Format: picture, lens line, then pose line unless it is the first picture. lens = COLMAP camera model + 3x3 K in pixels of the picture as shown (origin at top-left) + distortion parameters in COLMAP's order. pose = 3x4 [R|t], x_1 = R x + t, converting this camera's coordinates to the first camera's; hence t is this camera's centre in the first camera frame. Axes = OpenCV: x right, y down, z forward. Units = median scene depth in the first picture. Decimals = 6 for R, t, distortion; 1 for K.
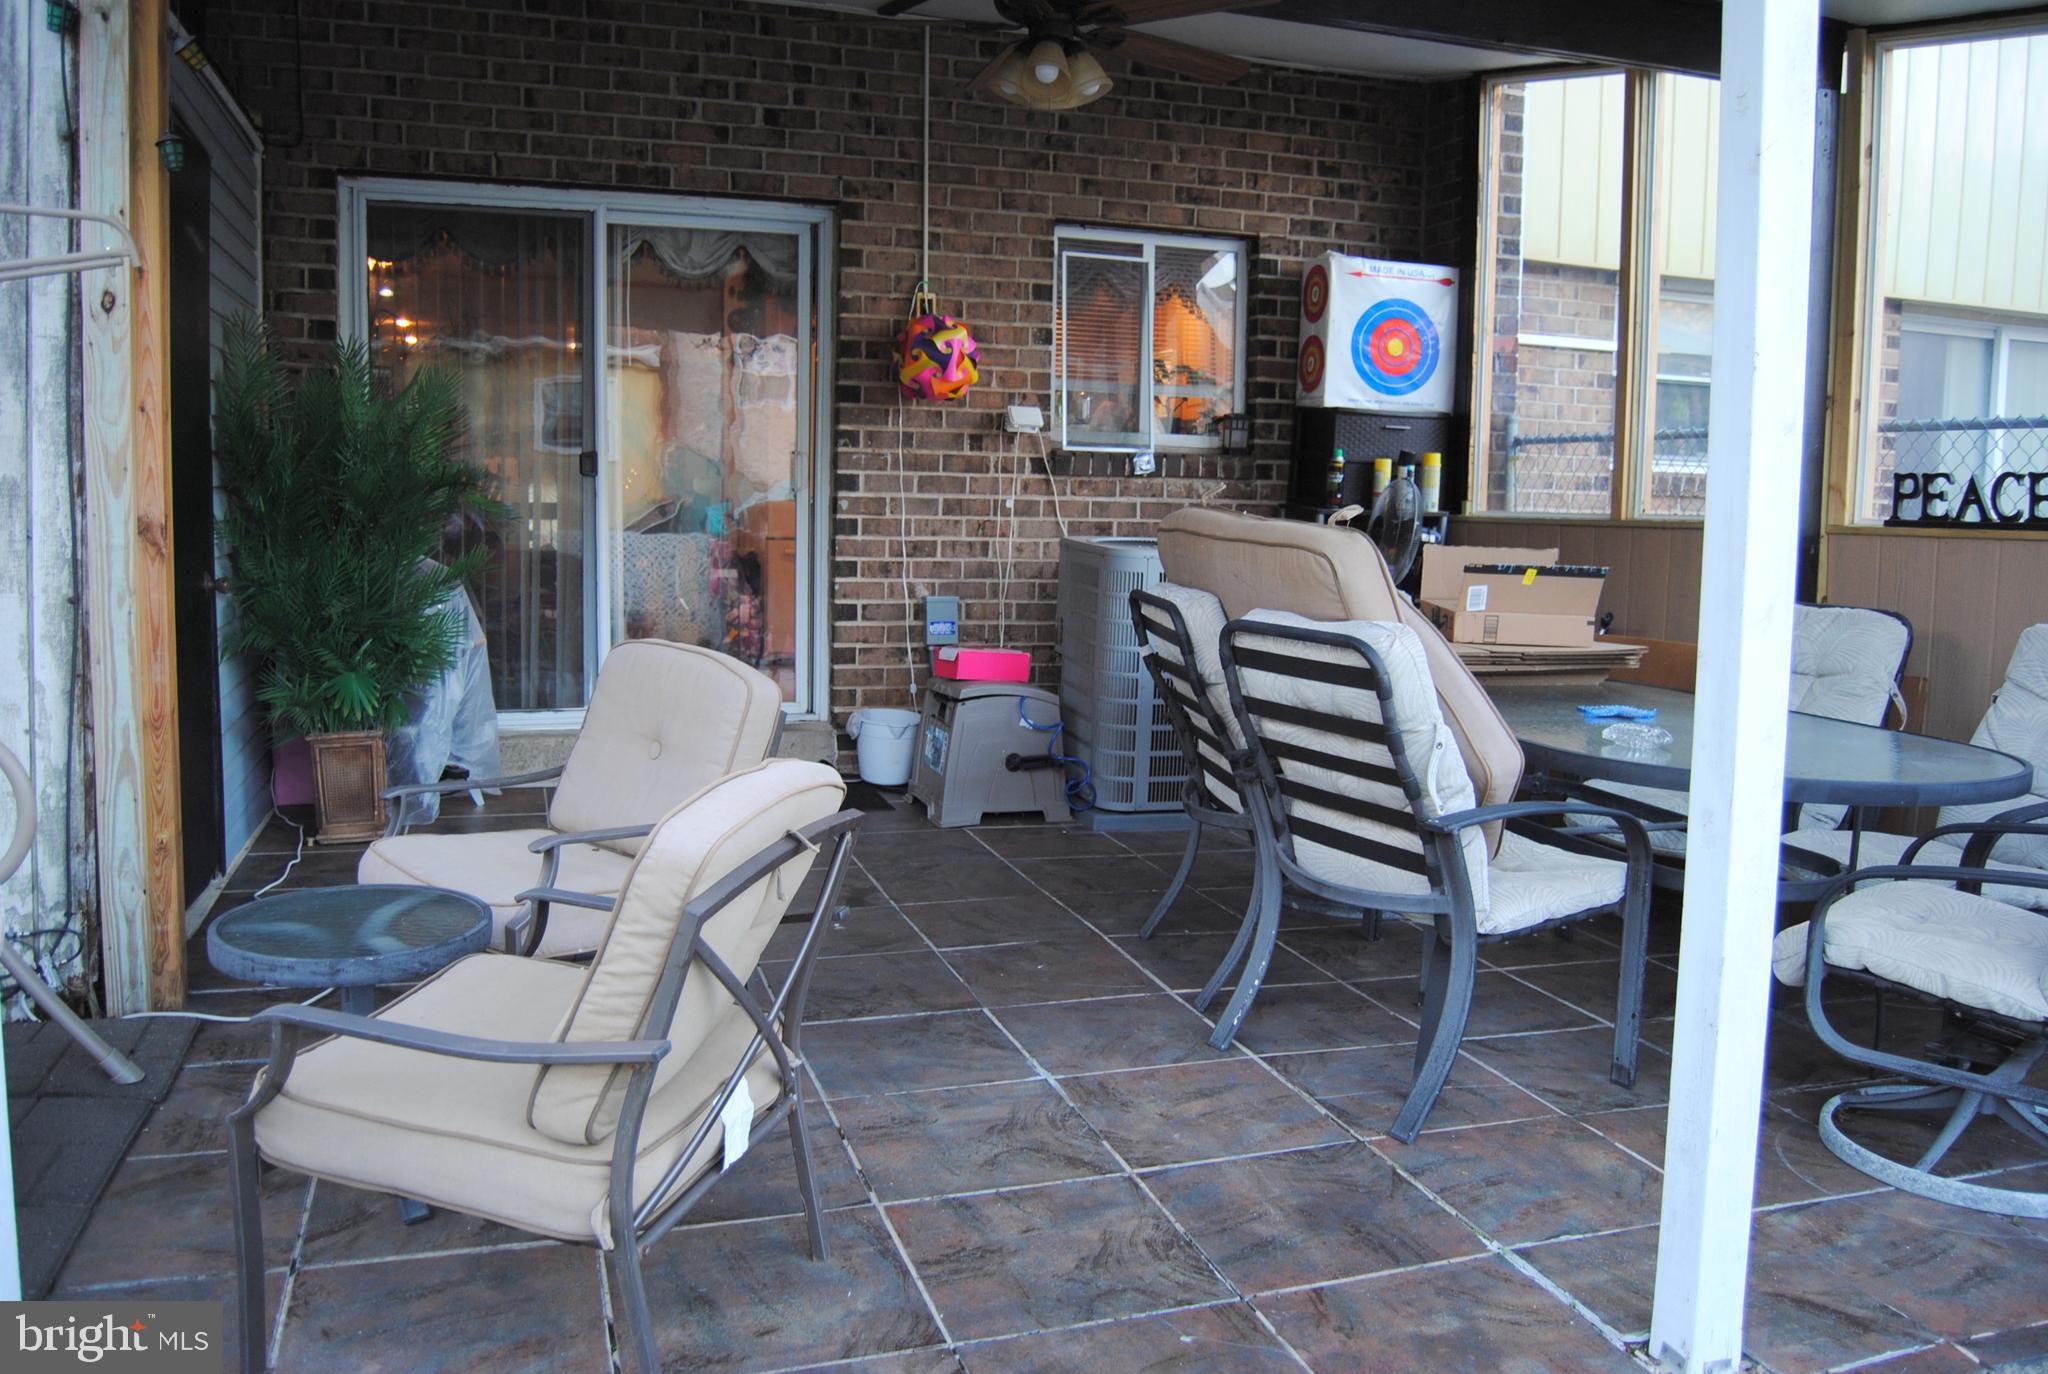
lens RADIAL K [[1601.2, 0, 1049.3], [0, 1601.2, 679.7], [0, 0, 1]] dist [-0.095434, 0.035876]
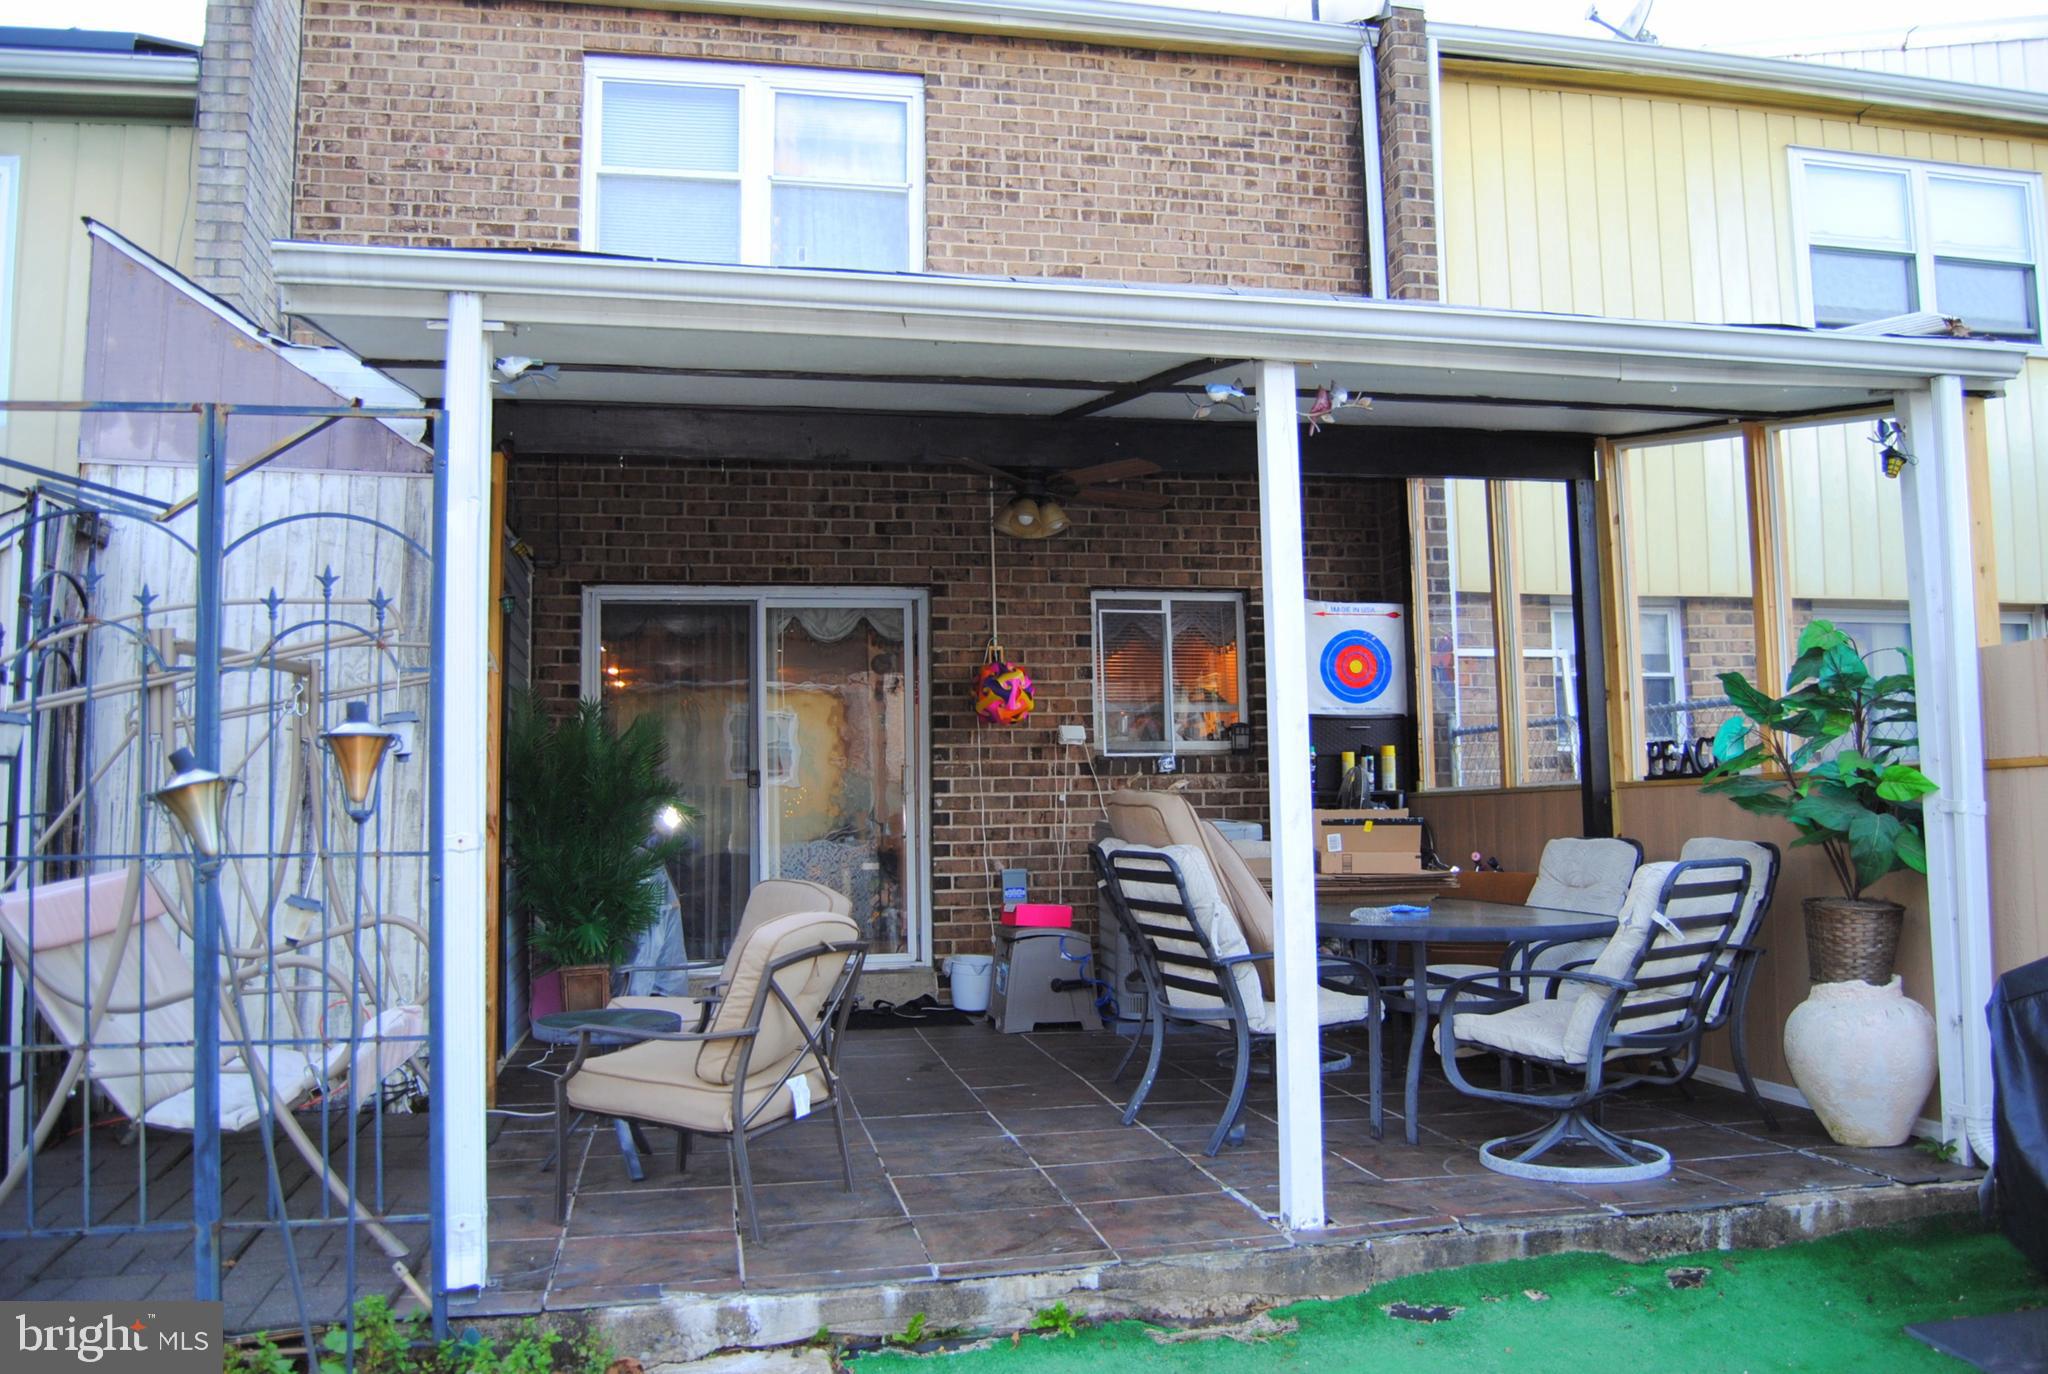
lens RADIAL K [[1601.2, 0, 1049.3], [0, 1601.2, 679.7], [0, 0, 1]] dist [-0.095434, 0.035876]
pose [[0.992901, -0.047319, -0.109130, 0.119186], [0.025388, 0.980632, -0.194209, 0.054621], [0.116206, 0.190060, 0.974871, -0.336069]]
